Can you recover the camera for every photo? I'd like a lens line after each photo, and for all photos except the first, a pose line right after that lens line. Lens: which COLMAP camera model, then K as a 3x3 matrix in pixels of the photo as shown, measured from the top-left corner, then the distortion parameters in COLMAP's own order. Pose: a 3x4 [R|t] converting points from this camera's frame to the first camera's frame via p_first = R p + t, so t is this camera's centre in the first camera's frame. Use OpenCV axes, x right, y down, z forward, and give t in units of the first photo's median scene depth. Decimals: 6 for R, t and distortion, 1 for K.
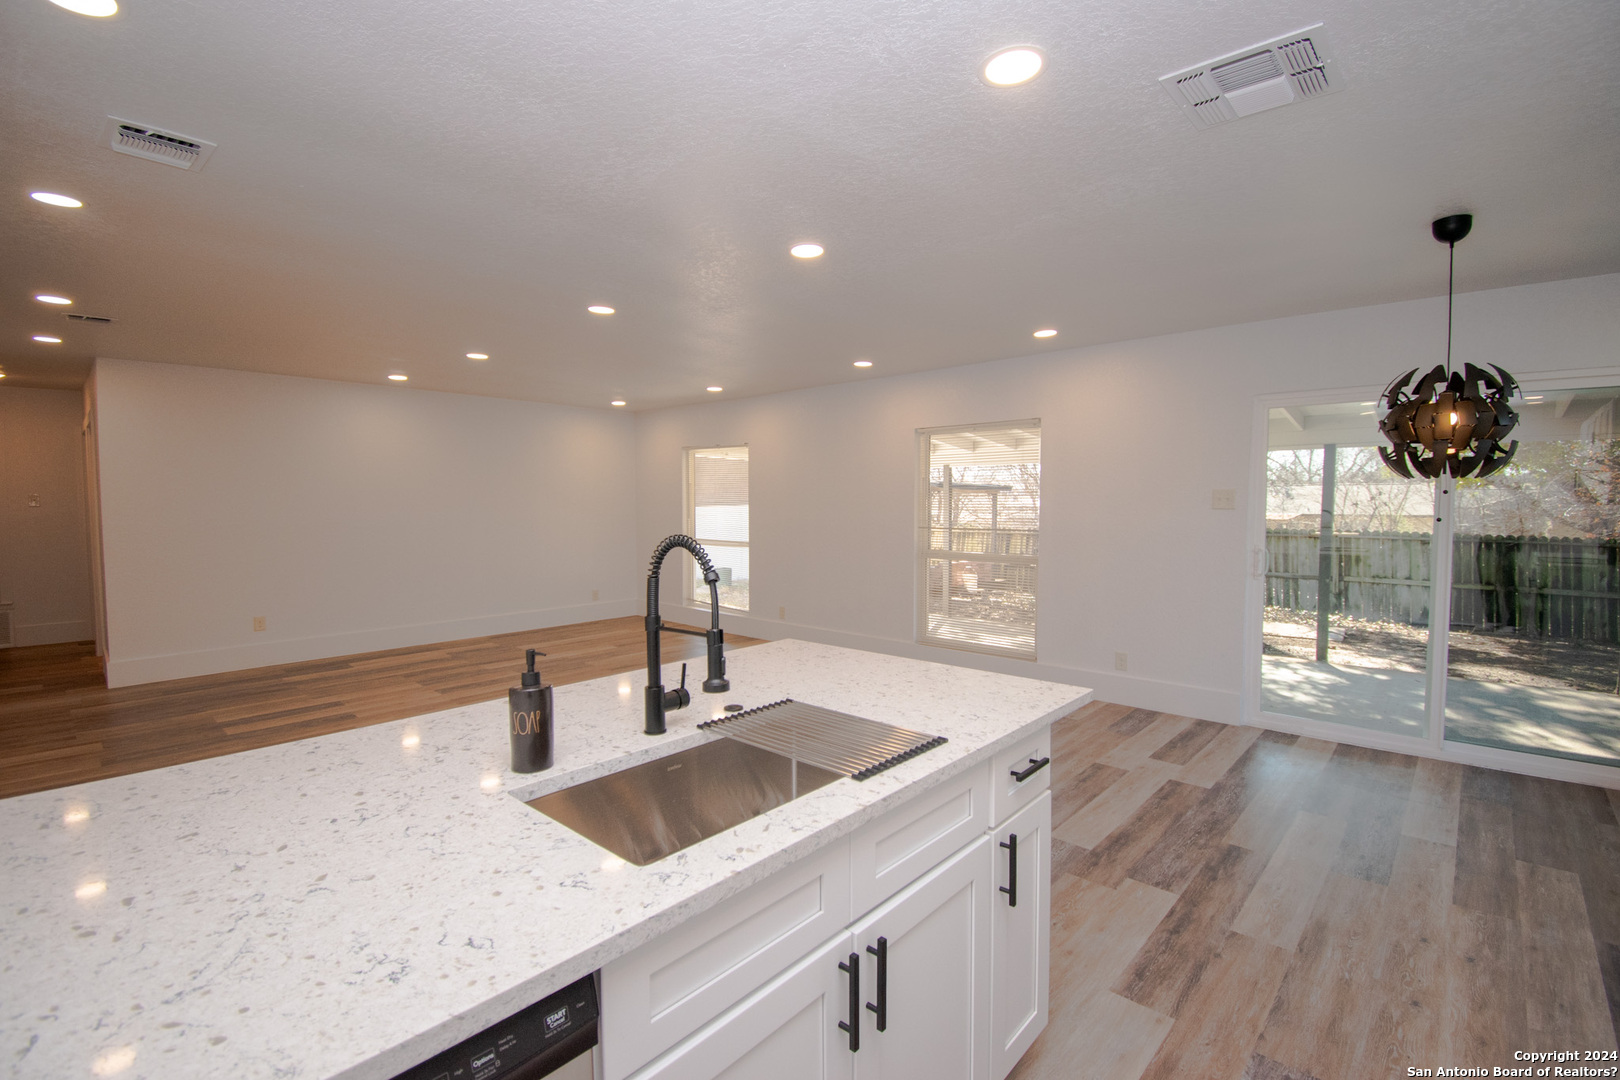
lens RADIAL K [[734.0, 0, 816.0], [0, 734.0, 542.6], [0, 0, 1]] dist [0.025603, -0.031382]
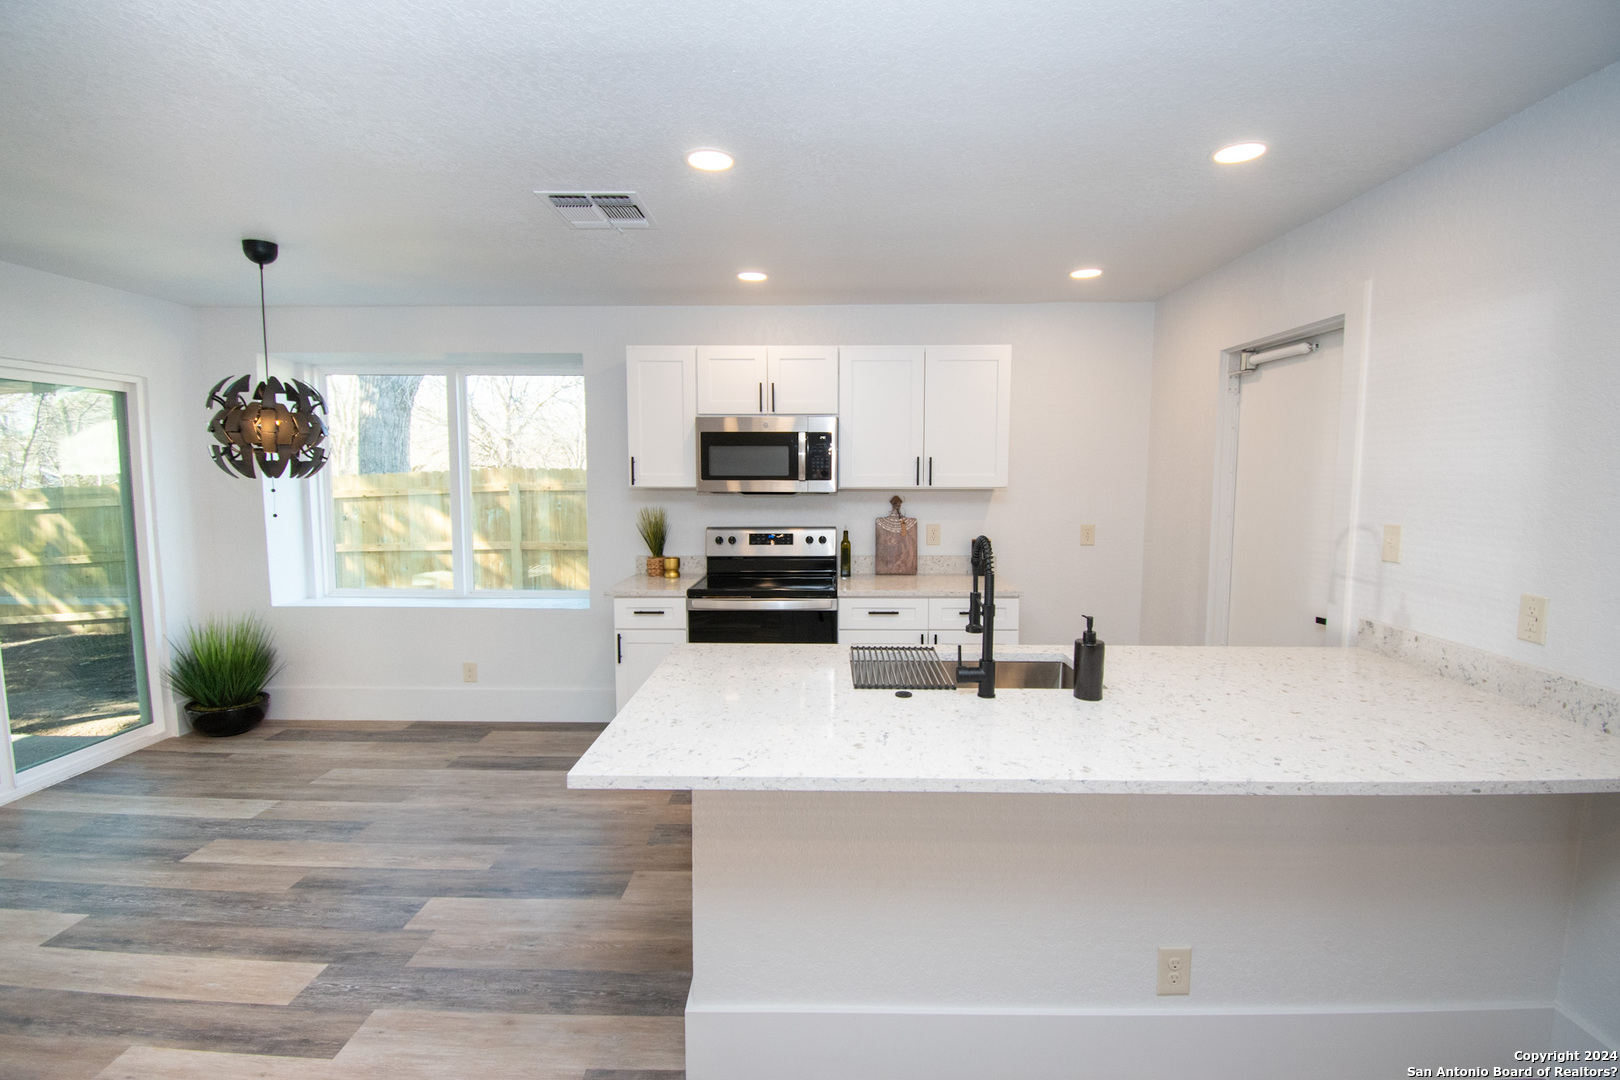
lens RADIAL K [[734.0, 0, 816.0], [0, 734.0, 542.6], [0, 0, 1]] dist [0.025603, -0.031382]
pose [[-0.658825, -0.069854, 0.749046, -0.396892], [0.043902, 0.990413, 0.130978, -0.075594], [-0.751014, 0.119176, -0.649442, 0.836944]]
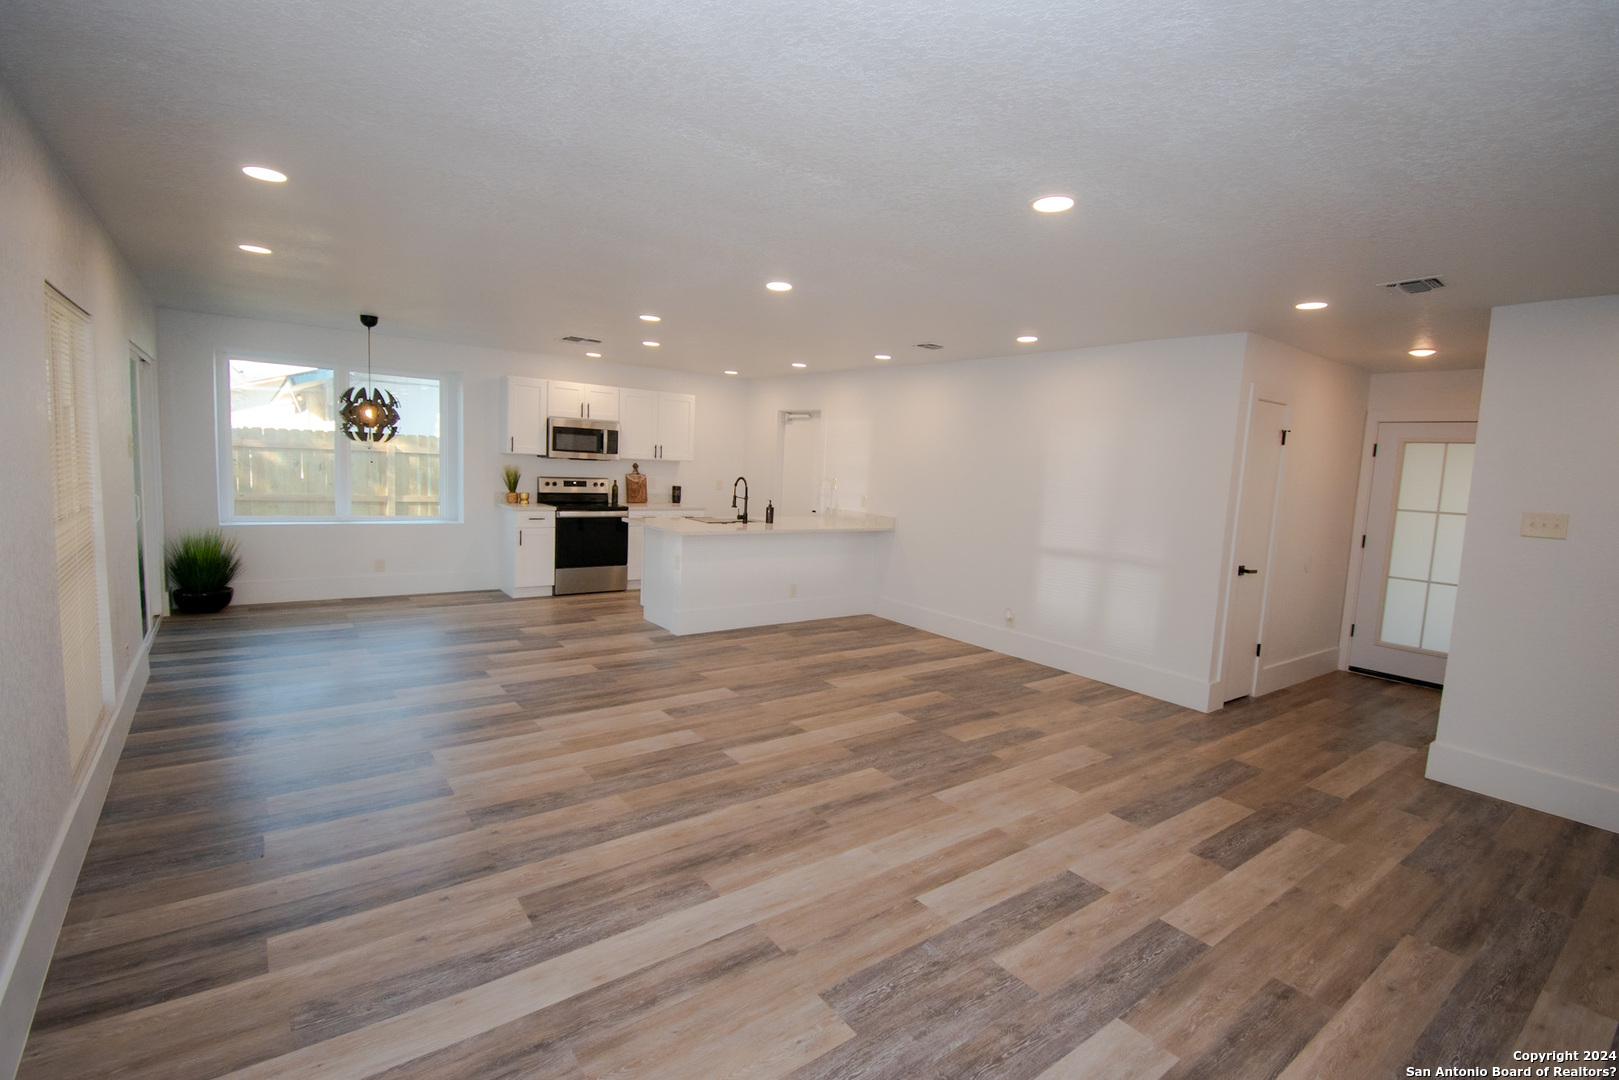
lens RADIAL K [[733.5, 0, 815.5], [0, 733.5, 542.6], [0, 0, 1]] dist [0.025603, -0.031382]
pose [[-0.982319, -0.069369, 0.173890, -0.571913], [-0.039568, 0.984766, 0.169321, -0.156397], [-0.182986, 0.159447, -0.970099, 2.119870]]
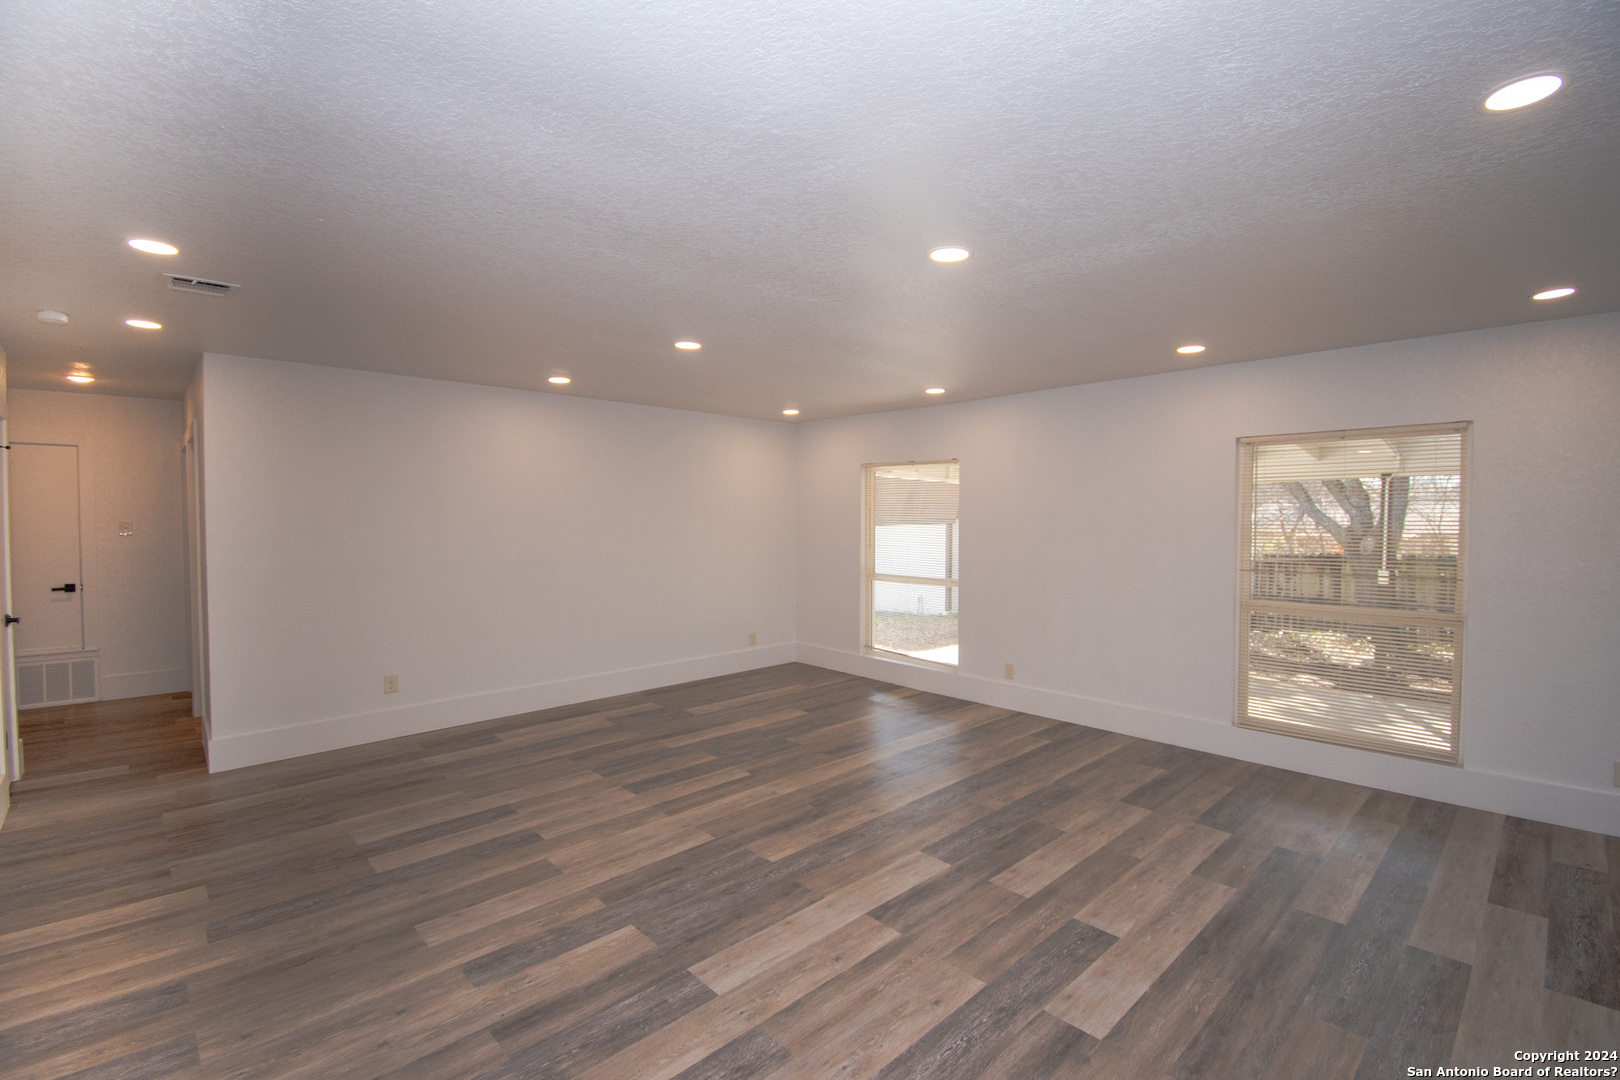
lens RADIAL K [[734.0, 0, 816.0], [0, 734.0, 542.6], [0, 0, 1]] dist [0.025603, -0.031382]
pose [[0.997621, 0.002768, -0.068881, -0.391781], [-0.004229, 0.999769, -0.021082, -0.050579], [0.068807, 0.021323, 0.997402, 0.370926]]
